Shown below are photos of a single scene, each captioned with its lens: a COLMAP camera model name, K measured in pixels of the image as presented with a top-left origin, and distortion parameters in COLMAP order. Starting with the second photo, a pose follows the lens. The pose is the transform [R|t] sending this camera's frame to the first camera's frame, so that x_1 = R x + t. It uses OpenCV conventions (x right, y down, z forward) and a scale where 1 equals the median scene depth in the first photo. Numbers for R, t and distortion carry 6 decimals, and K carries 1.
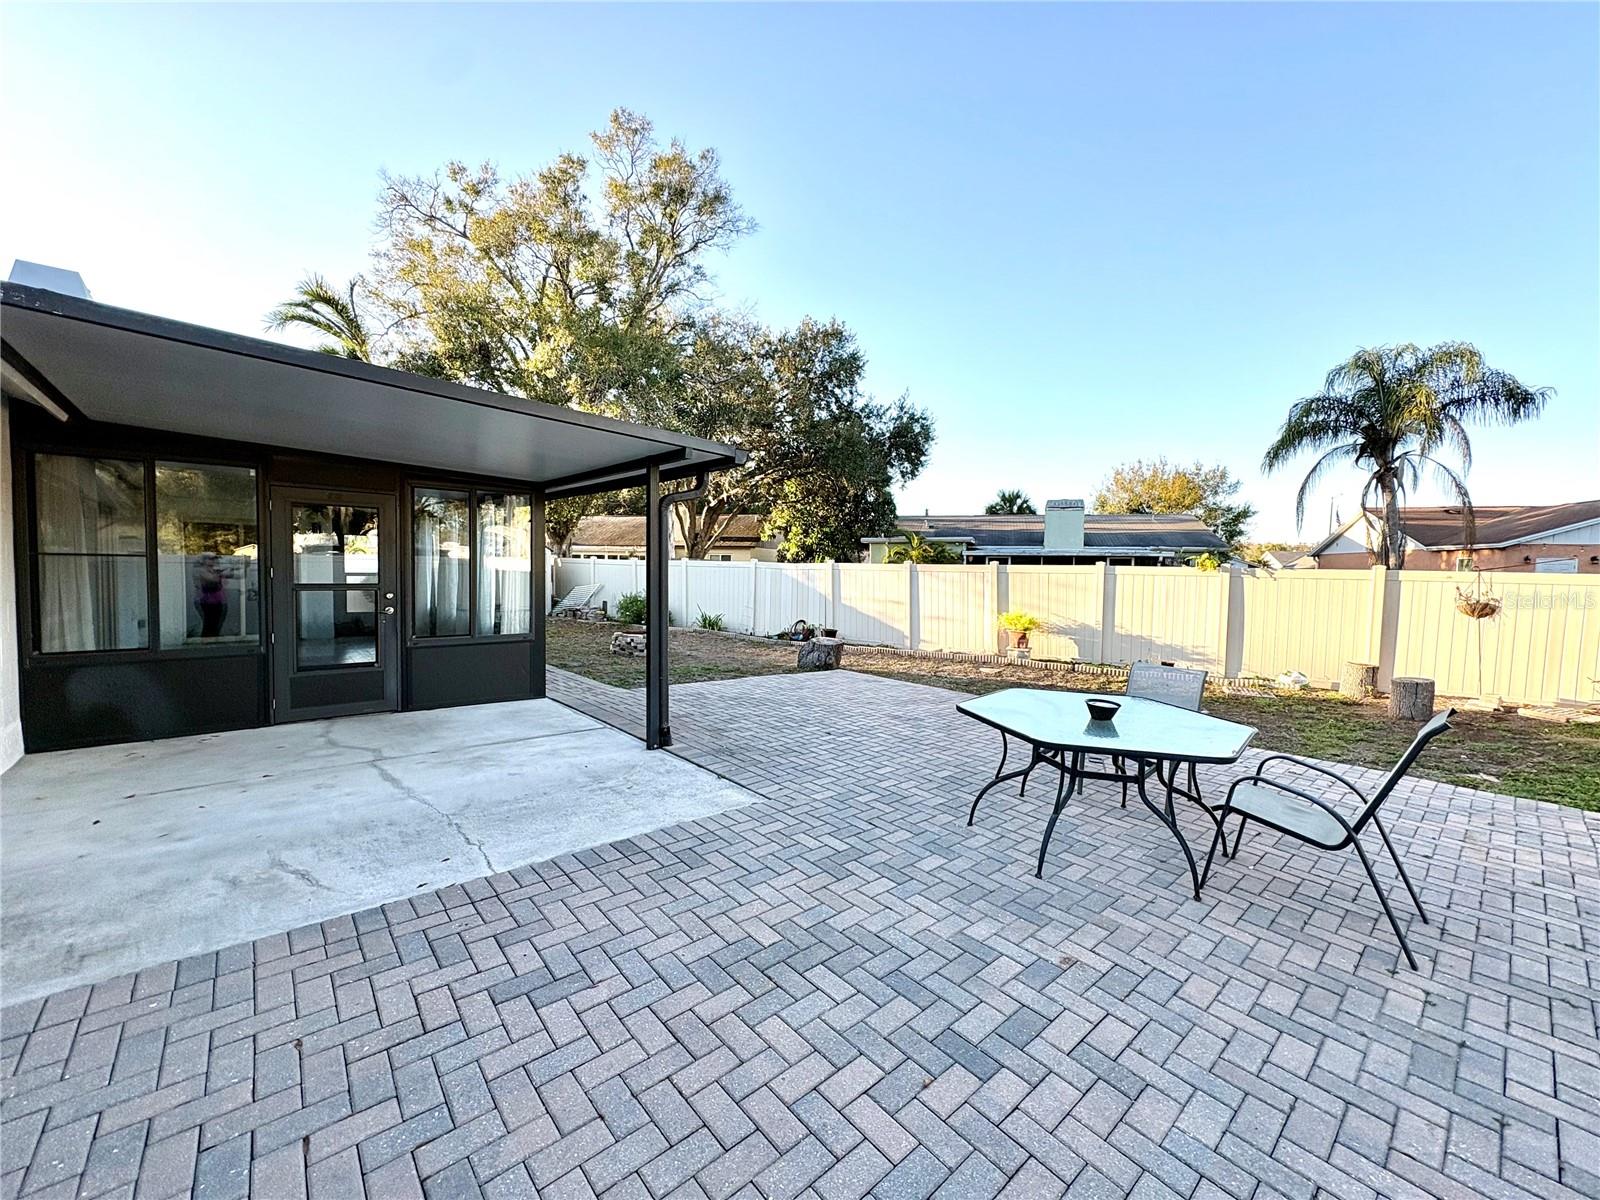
lens RADIAL K [[635.9, 0, 798.1], [0, 635.9, 600.3], [0, 0, 1]] dist [-0.001236, -0.000147]
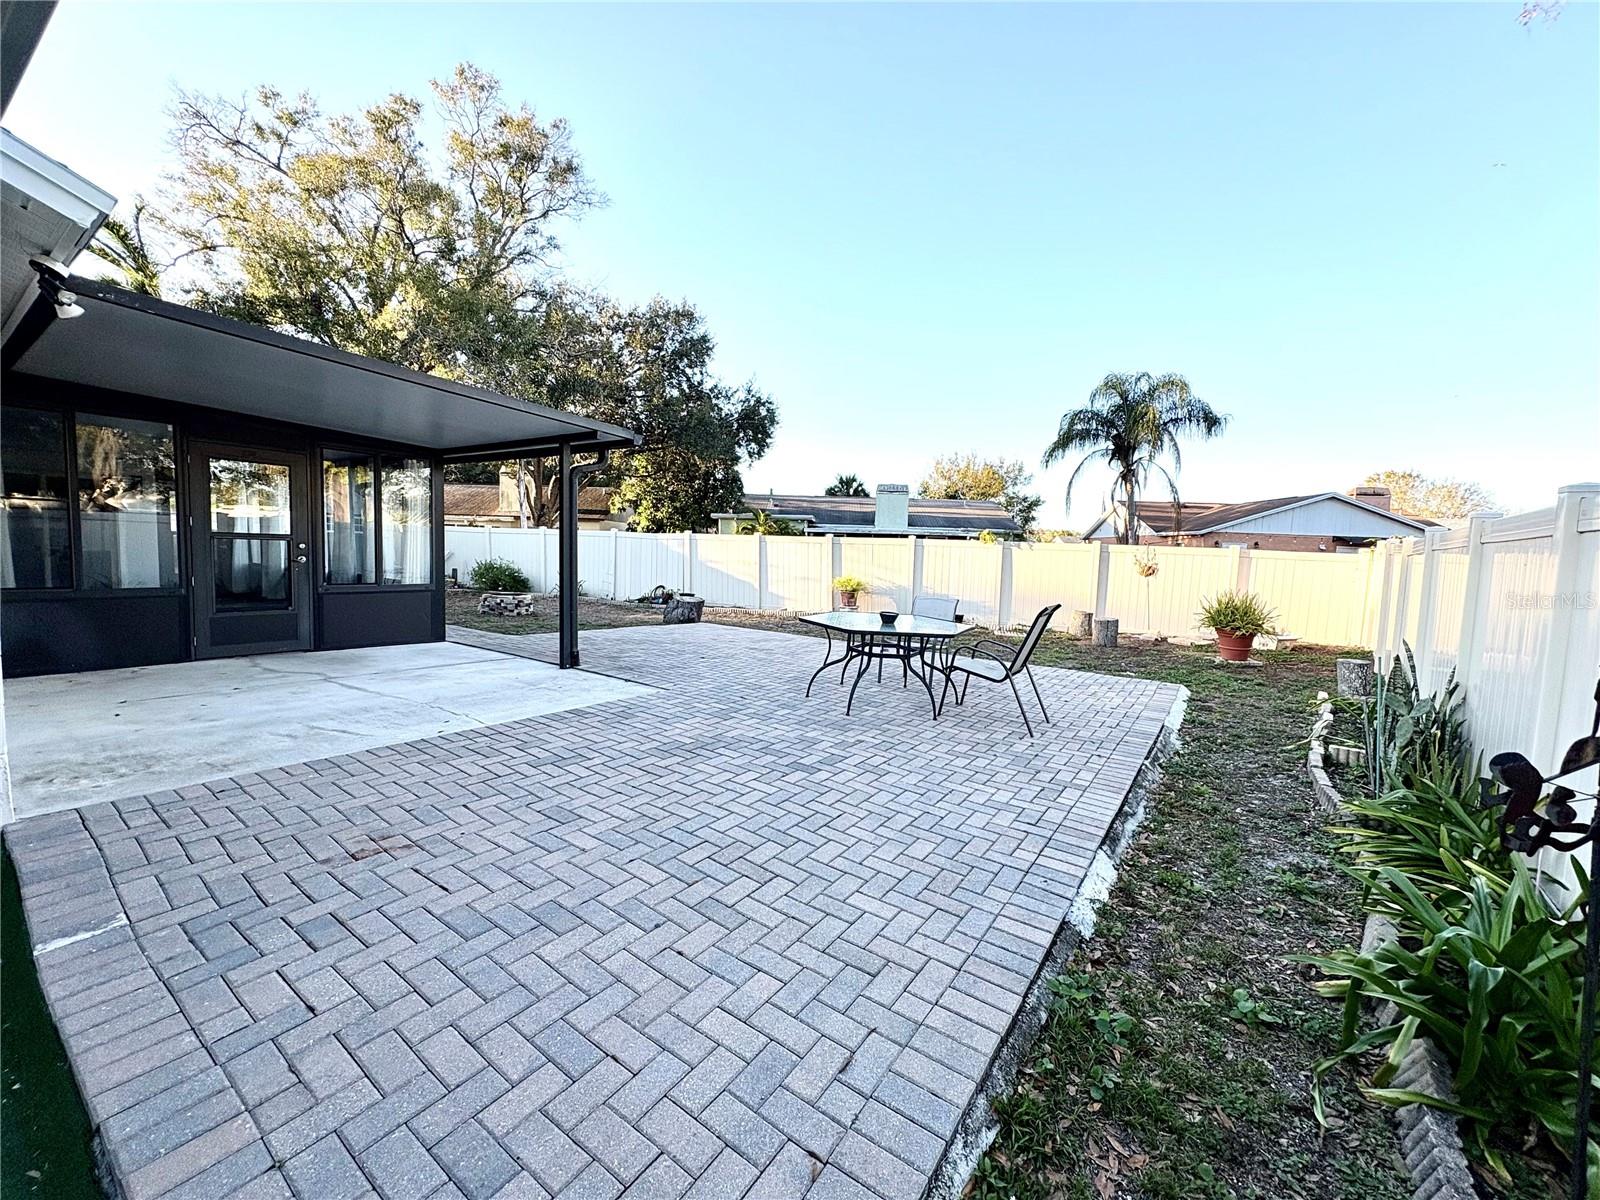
lens RADIAL K [[635.9, 0, 797.2], [0, 635.9, 597.6], [0, 0, 1]] dist [-0.001236, -0.000147]
pose [[0.970880, -0.003150, 0.239545, -0.025130], [-0.004048, 0.999555, 0.029550, 0.016420], [-0.239532, -0.029659, 0.970435, -0.100027]]
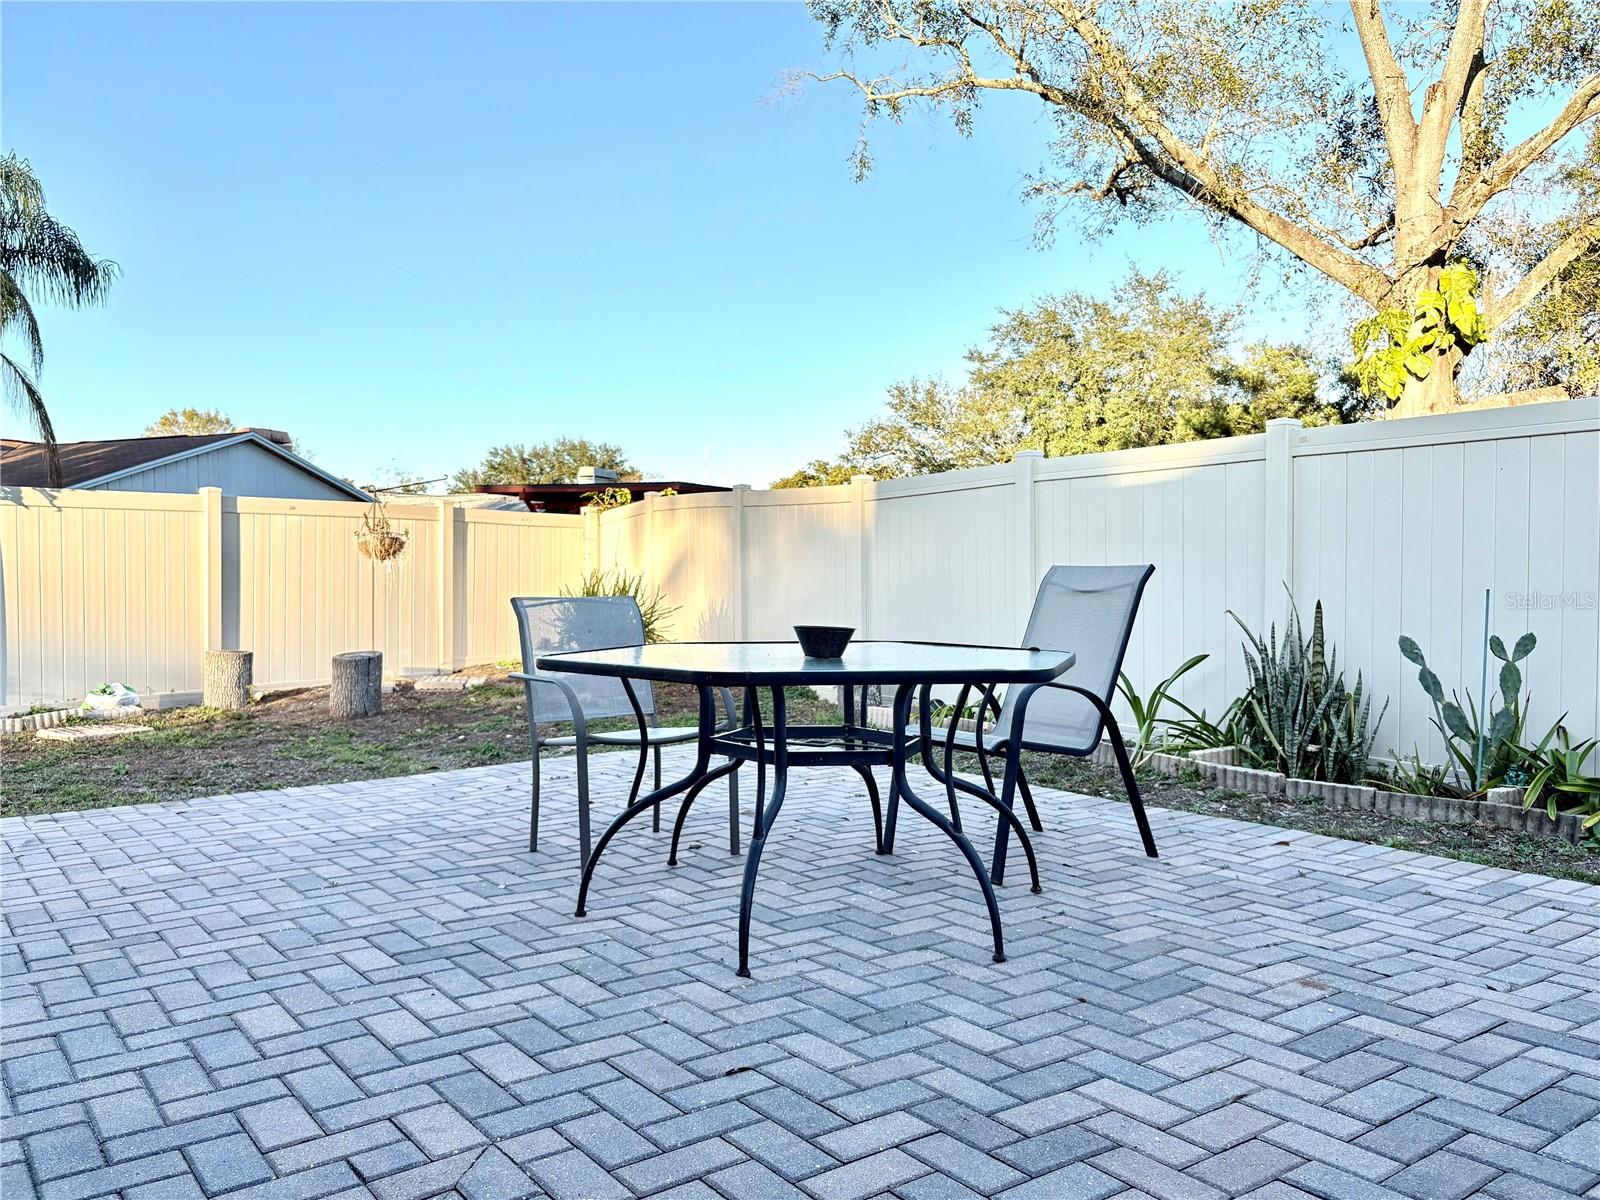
lens RADIAL K [[1226.8, 0, 800.0], [0, 1226.8, 601.5], [0, 0, 1]] dist [0.016540, 0.007873]
pose [[0.073607, -0.042632, 0.996376, -0.104897], [0.060756, 0.997422, 0.038188, 0.021513], [-0.995435, 0.057725, 0.076007, 0.198784]]
